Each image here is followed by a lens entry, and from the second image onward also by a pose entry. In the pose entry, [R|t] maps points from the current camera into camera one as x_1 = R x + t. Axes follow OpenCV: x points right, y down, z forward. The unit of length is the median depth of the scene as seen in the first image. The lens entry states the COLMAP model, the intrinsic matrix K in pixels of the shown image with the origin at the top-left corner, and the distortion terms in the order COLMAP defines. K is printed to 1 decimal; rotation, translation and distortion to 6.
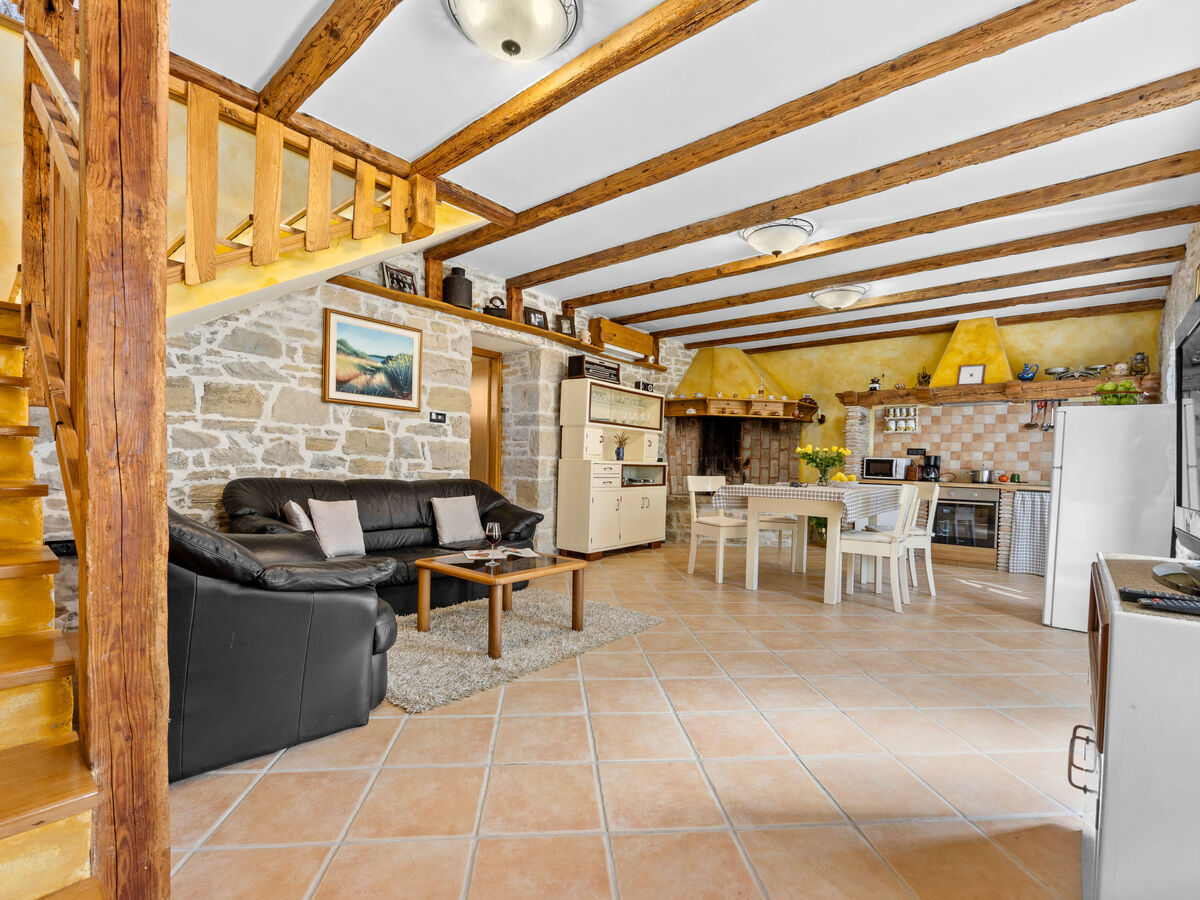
lens RADIAL K [[540.2, 0, 601.4], [0, 540.2, 475.6], [0, 0, 1]] dist [-0.005715, -0.000909]
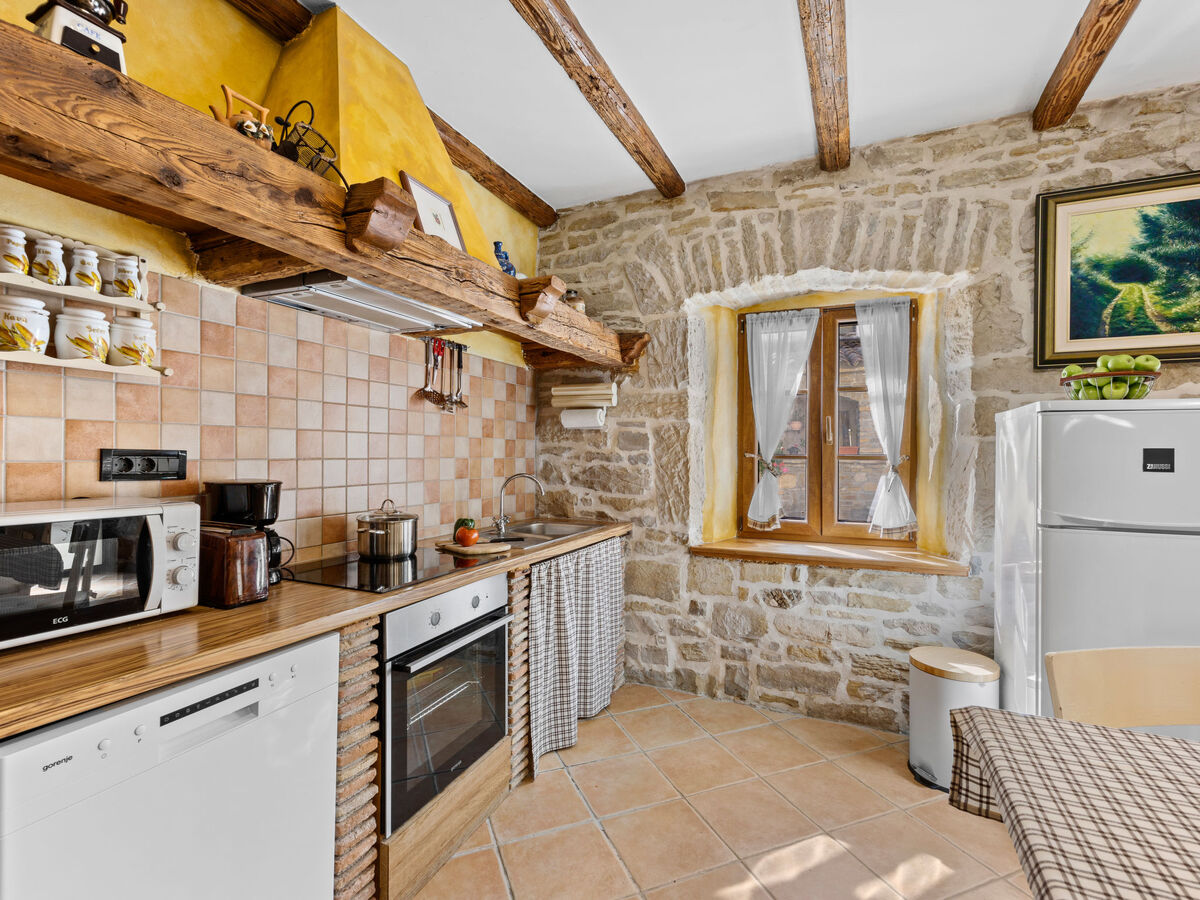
lens RADIAL K [[558.4, 0, 600.0], [0, 558.4, 455.5], [0, 0, 1]] dist [-0.004802, 0.000210]
pose [[-0.278902, -0.033268, 0.959743, 0.364386], [0.009200, 0.999261, 0.037311, -0.064616], [-0.960276, 0.019236, -0.278390, 1.041441]]
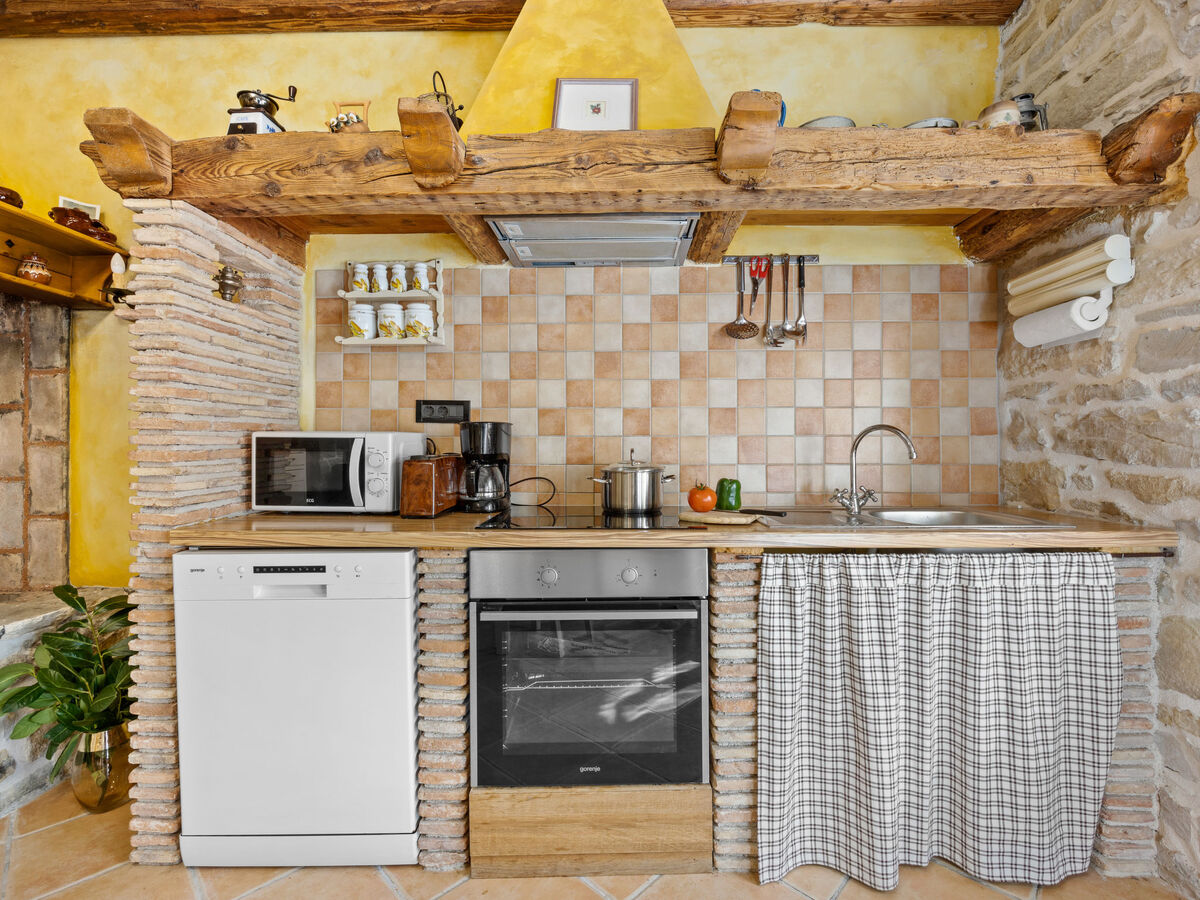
lens RADIAL K [[558.4, 0, 602.5], [0, 558.4, 443.7], [0, 0, 1]] dist [-0.004802, 0.000210]
pose [[0.767538, -0.023533, 0.640571, 0.533085], [0.038494, 0.999214, -0.009415, -0.022916], [-0.639846, 0.031885, 0.767841, 0.827826]]
